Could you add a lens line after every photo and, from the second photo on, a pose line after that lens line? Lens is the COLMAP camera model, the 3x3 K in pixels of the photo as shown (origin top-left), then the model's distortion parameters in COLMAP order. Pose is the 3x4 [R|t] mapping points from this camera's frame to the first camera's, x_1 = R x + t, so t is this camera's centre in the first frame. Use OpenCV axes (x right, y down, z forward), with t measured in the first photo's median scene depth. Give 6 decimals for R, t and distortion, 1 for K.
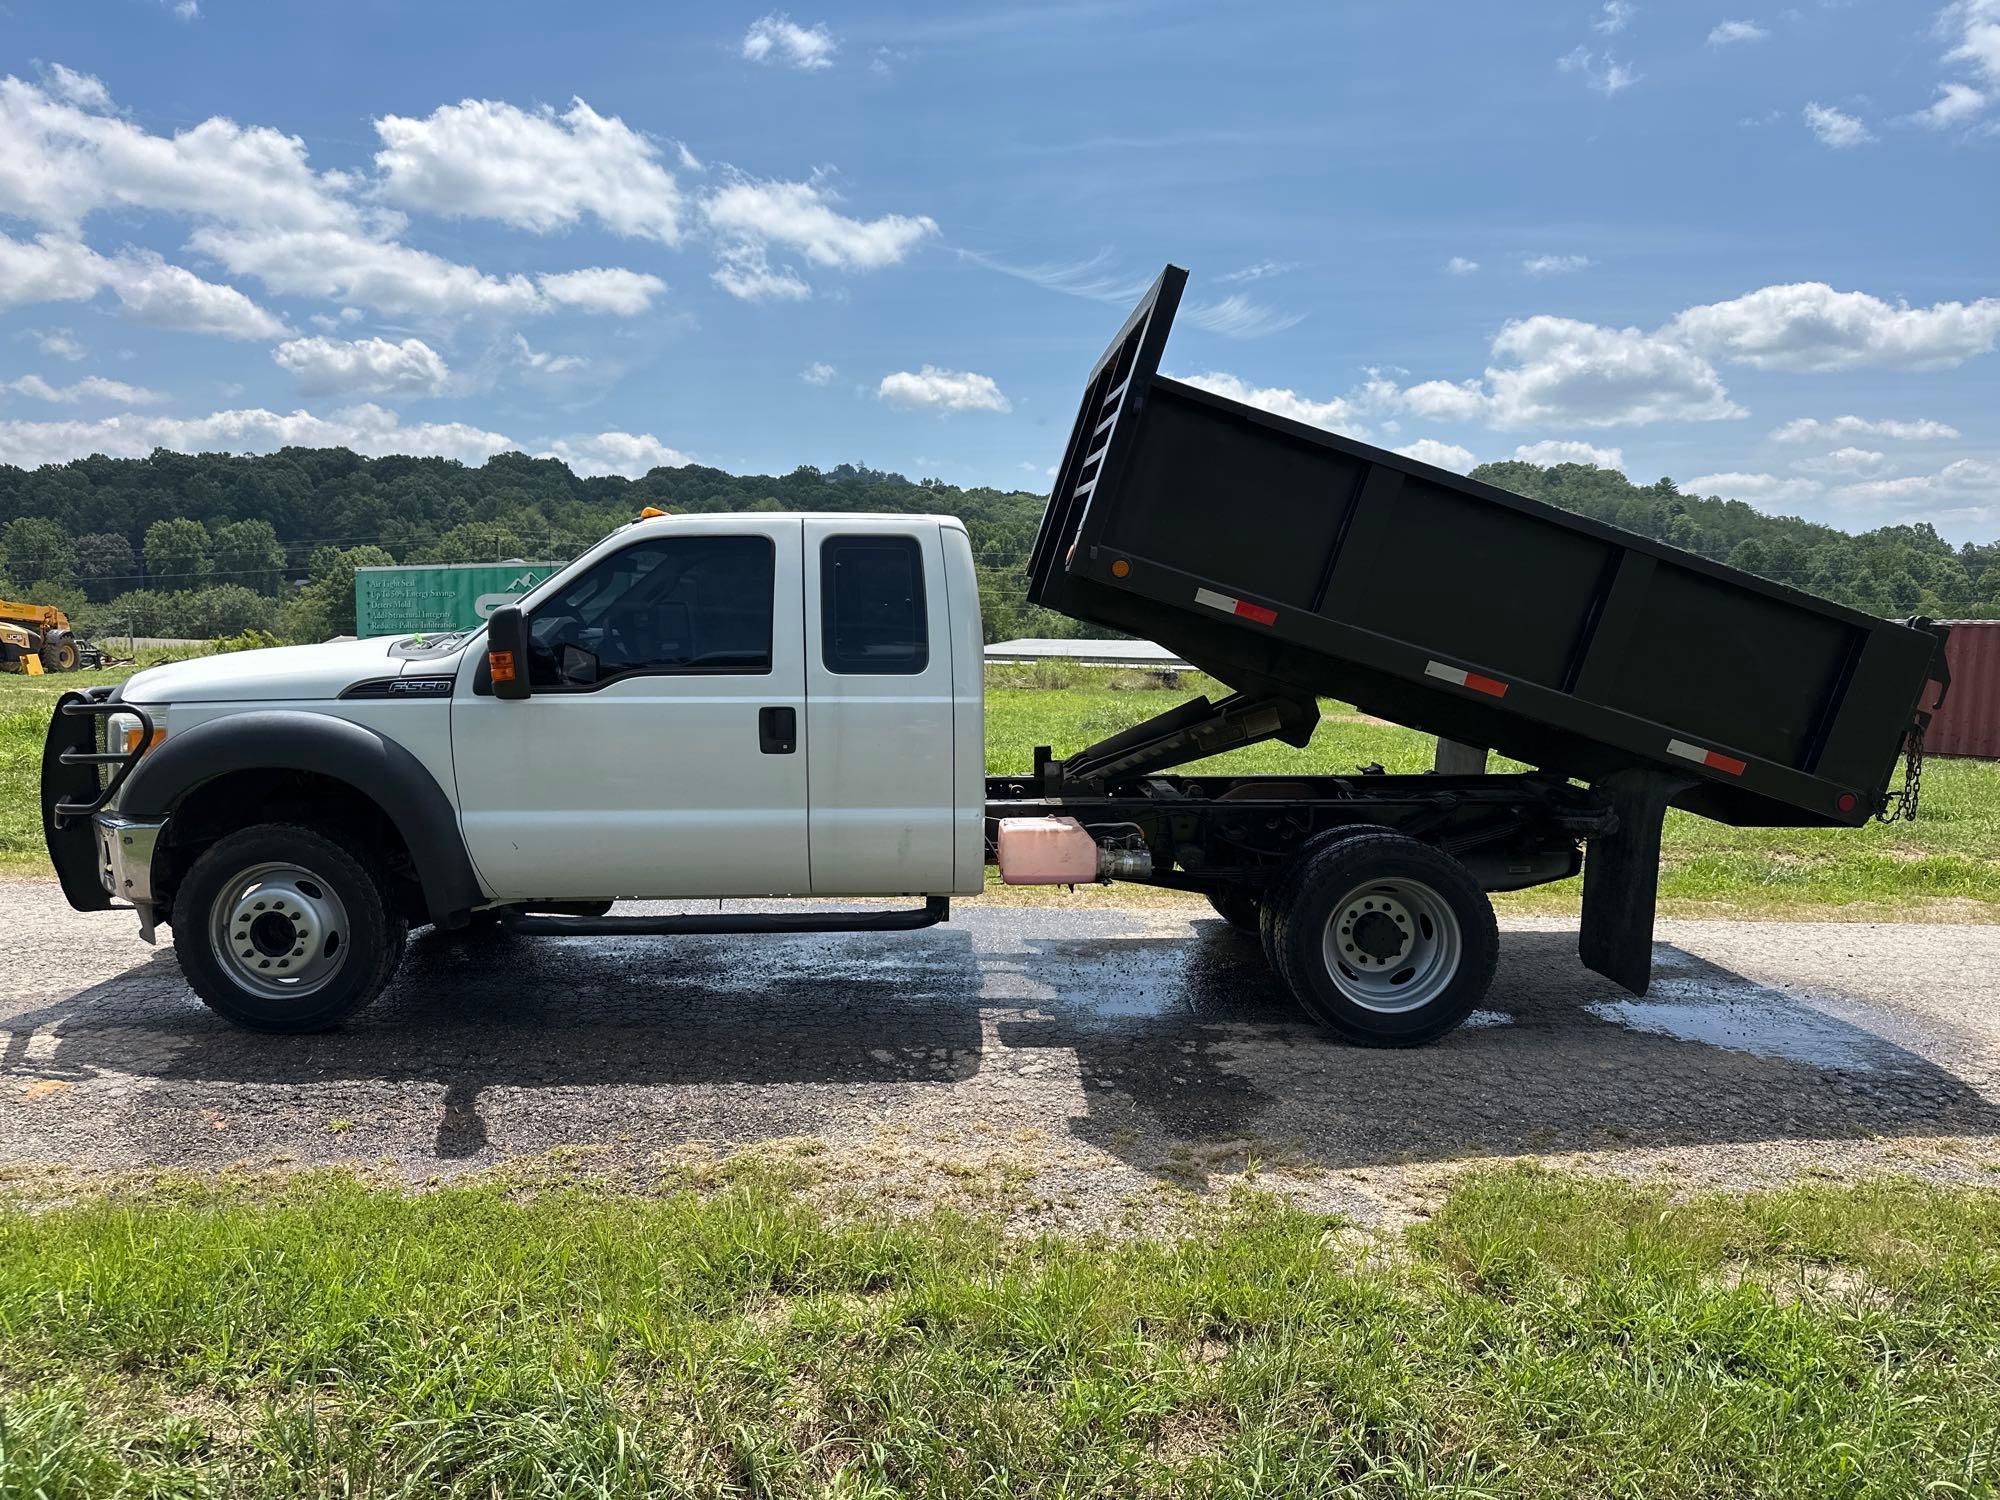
lens RADIAL K [[1463.7, 0, 1000.3], [0, 1463.7, 808.6], [0, 0, 1]] dist [0.040727, -0.033992]
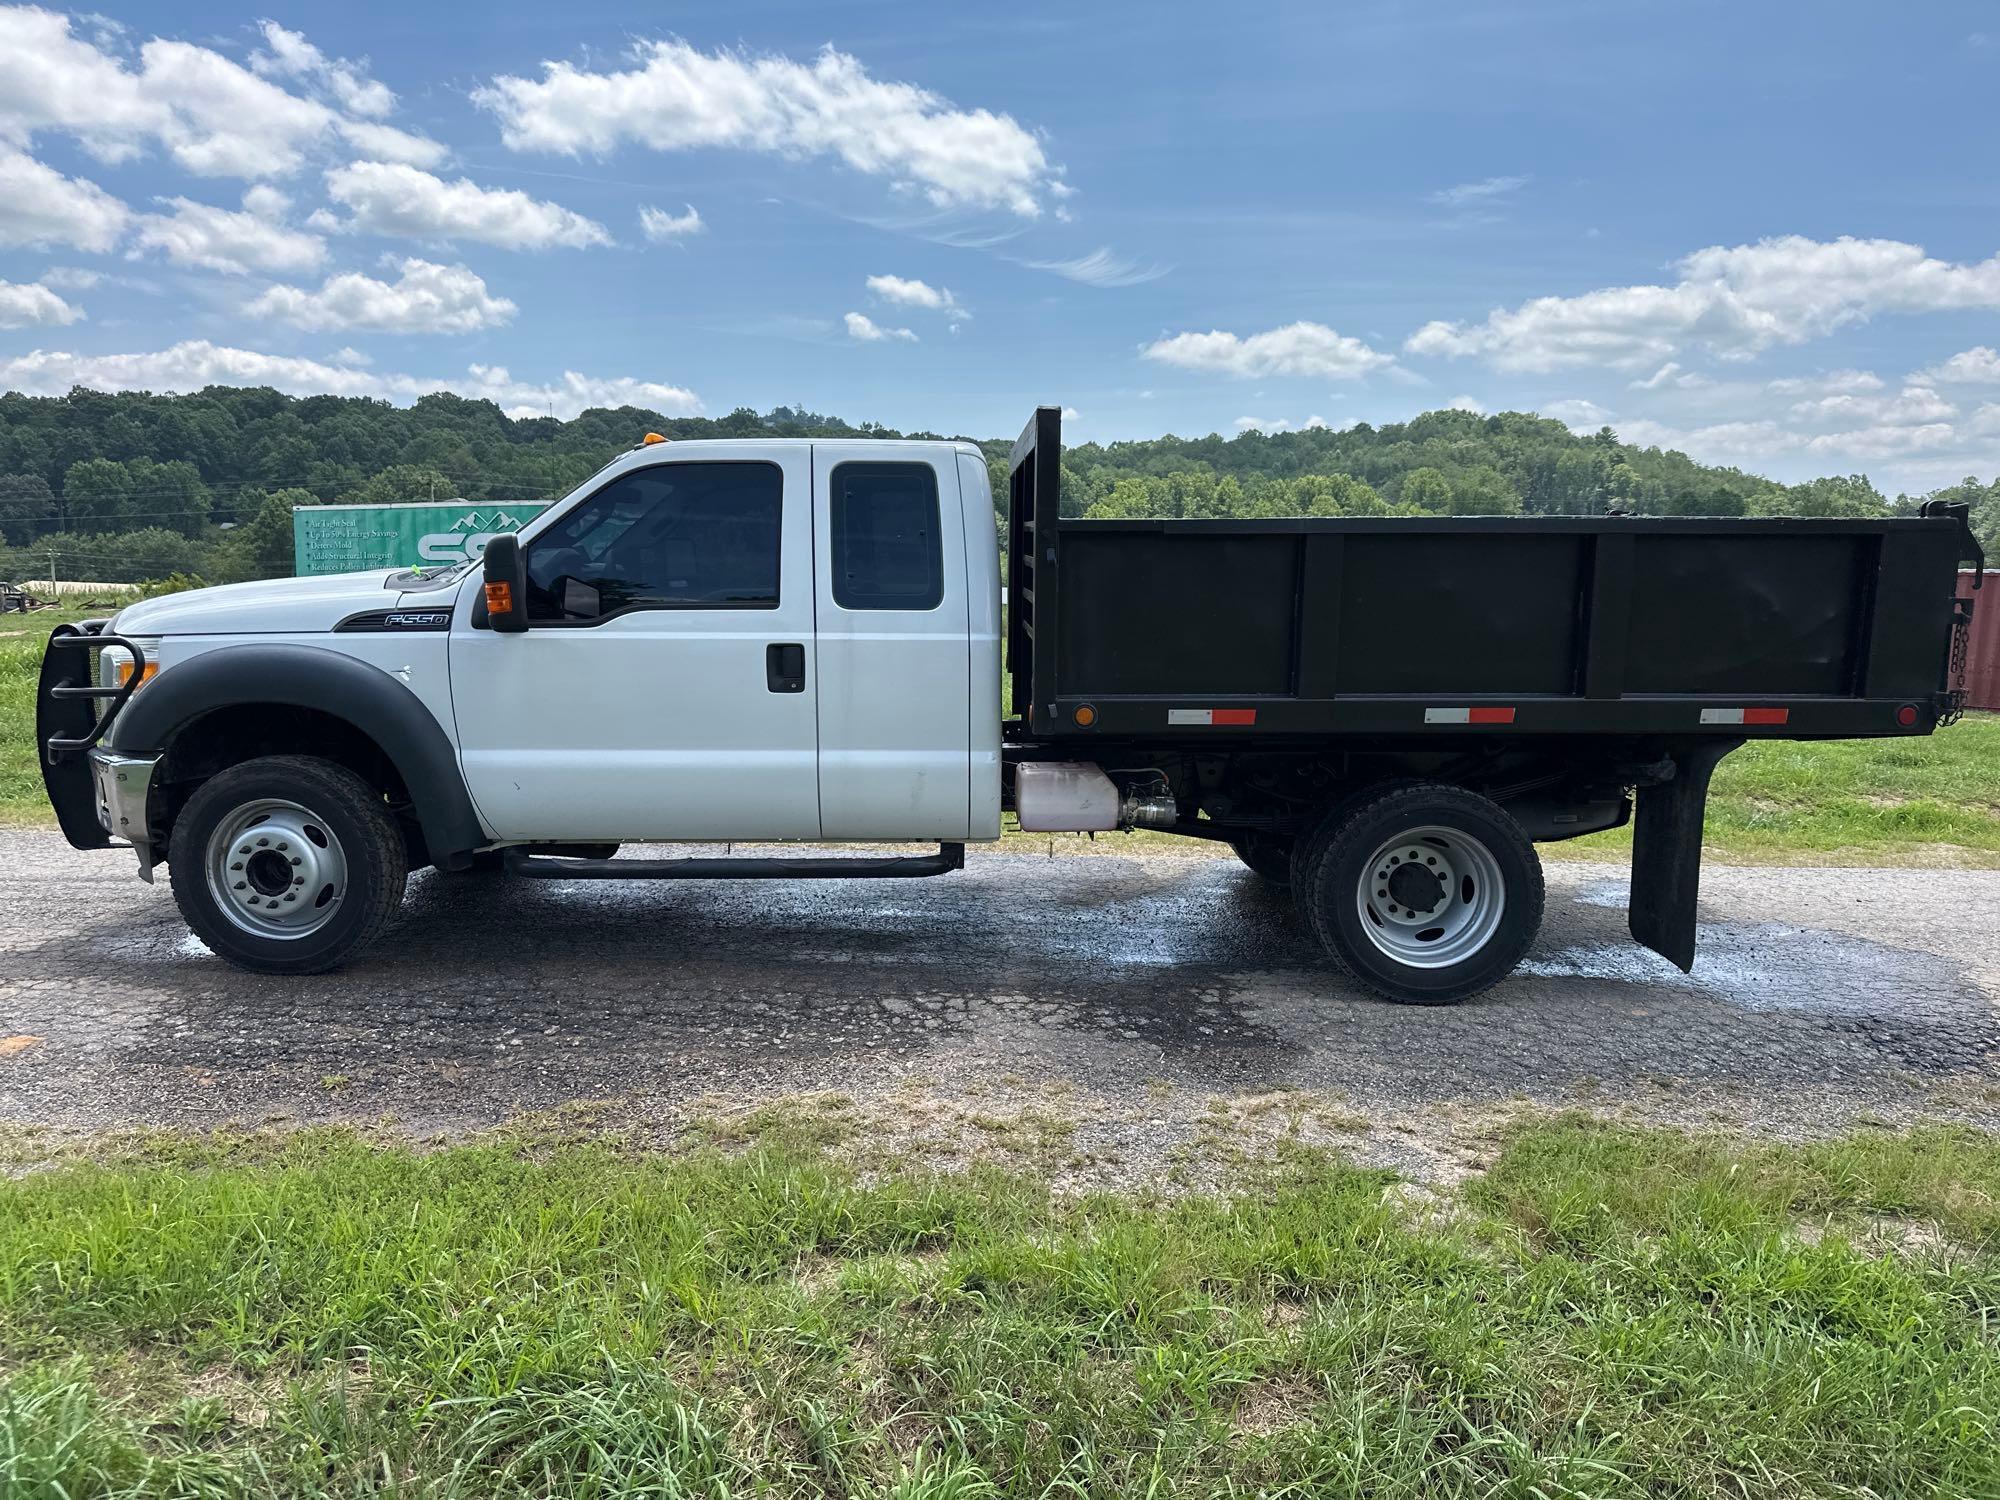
lens RADIAL K [[1463.7, 0, 1000.3], [0, 1463.7, 808.6], [0, 0, 1]] dist [0.040727, -0.033992]
pose [[0.999459, 0.000386, 0.032890, -0.053541], [-0.001558, 0.999364, 0.035614, 0.004513], [-0.032855, -0.035646, 0.998824, 0.044329]]
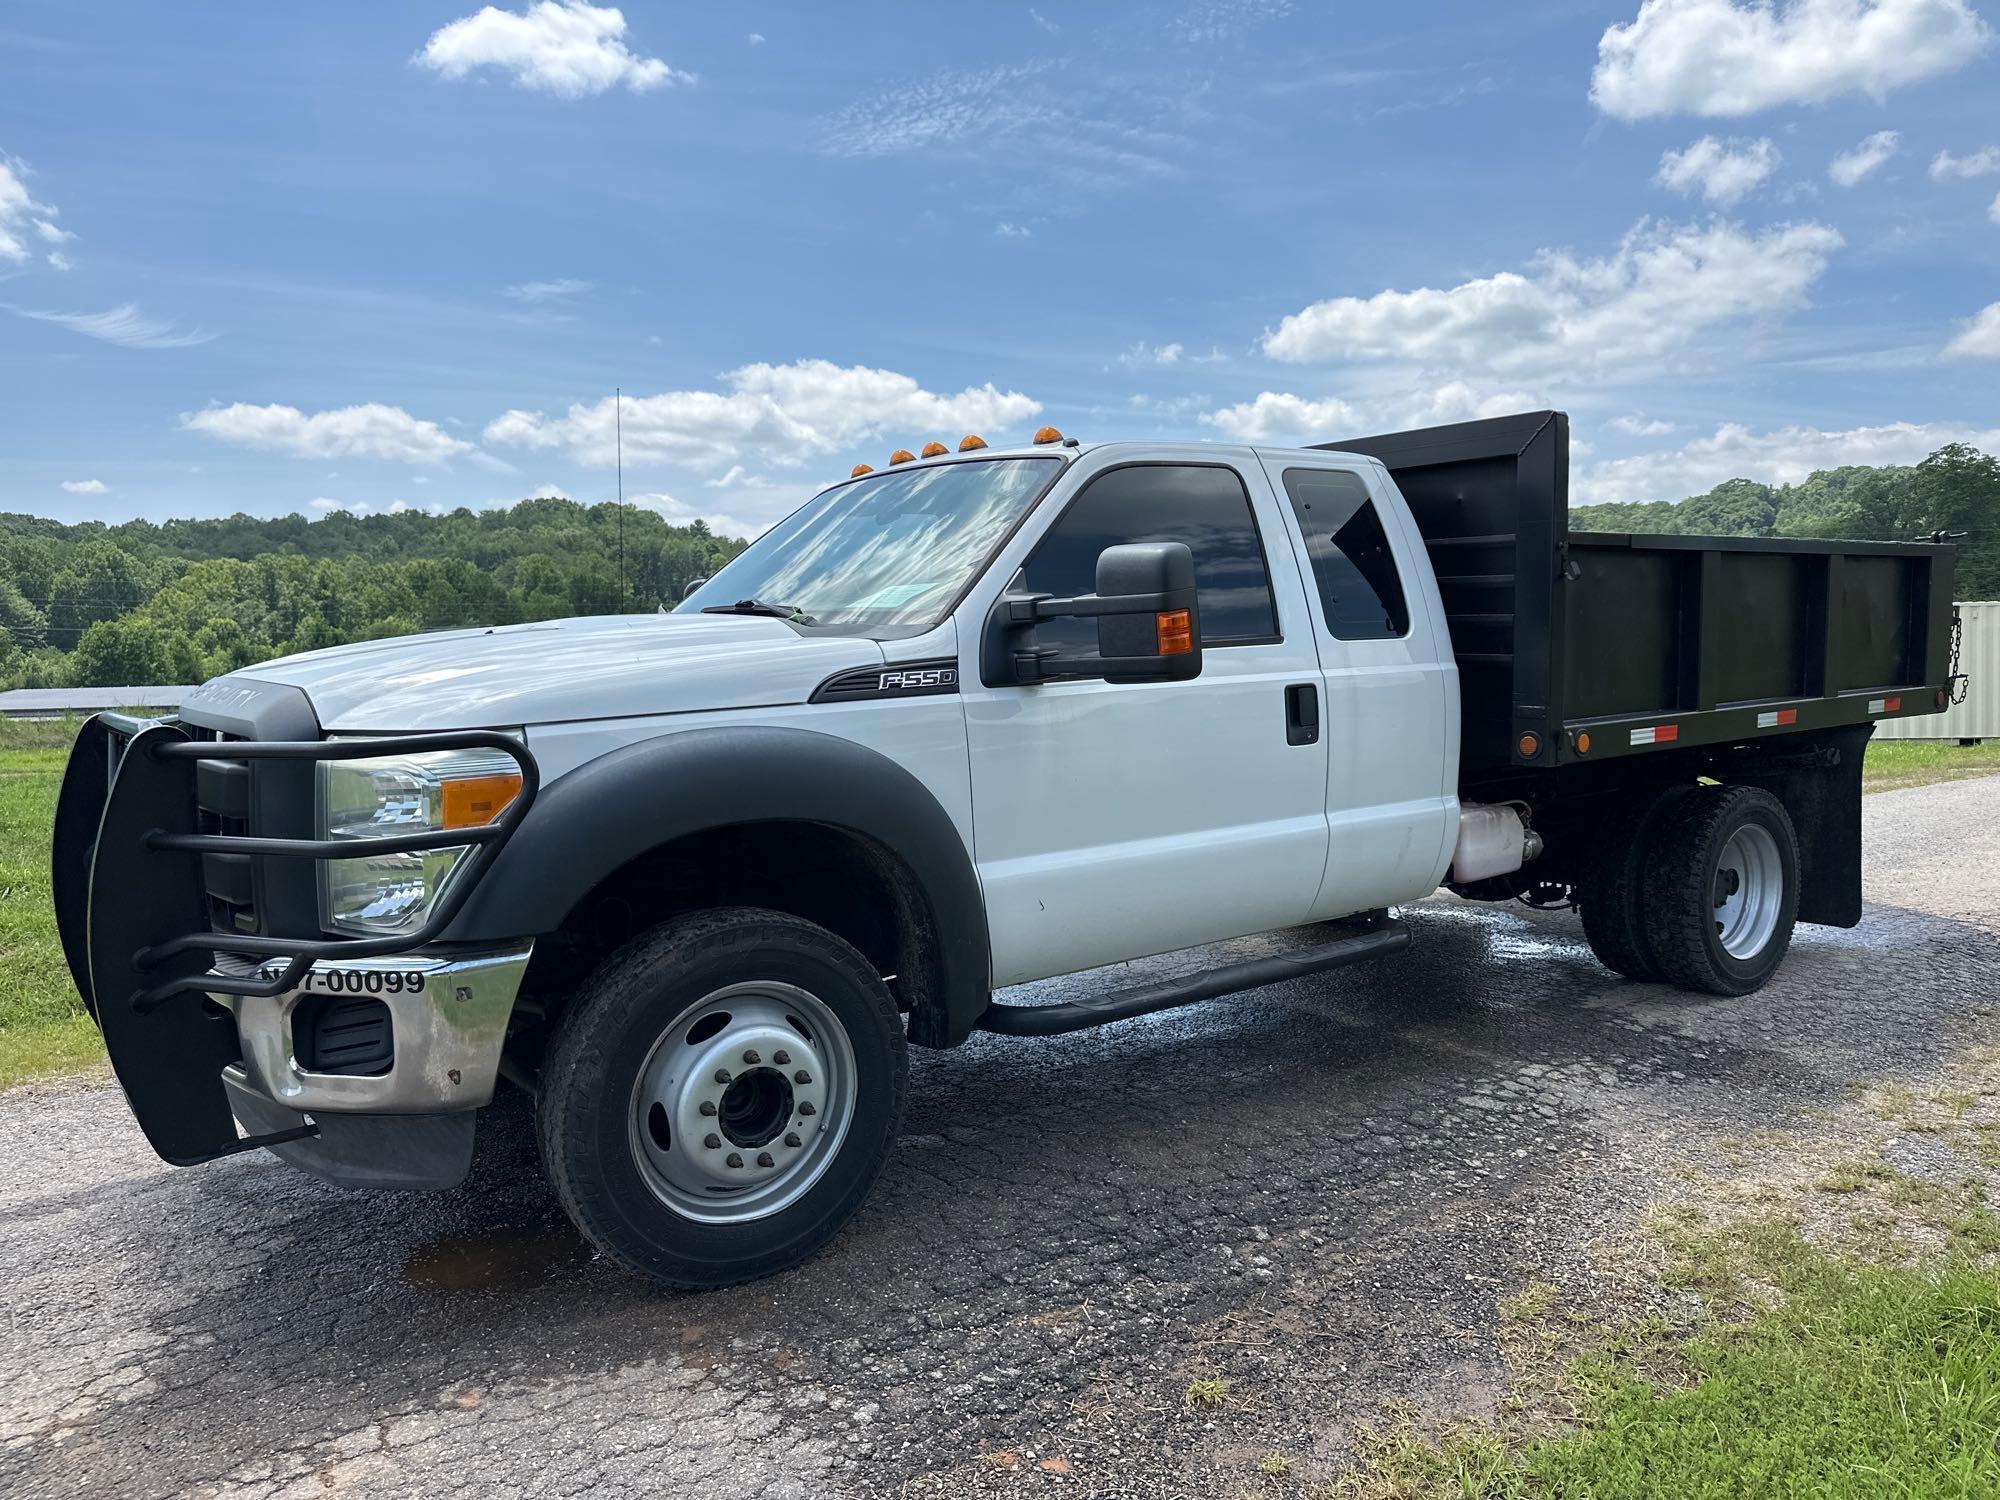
lens RADIAL K [[1469.8, 0, 1002.2], [0, 1469.8, 753.5], [0, 0, 1]] dist [0.048706, -0.082993]
pose [[0.774441, -0.070052, 0.628756, -0.943881], [0.110898, 0.993494, -0.025904, -0.037872], [-0.622851, 0.089789, 0.777171, 0.610513]]
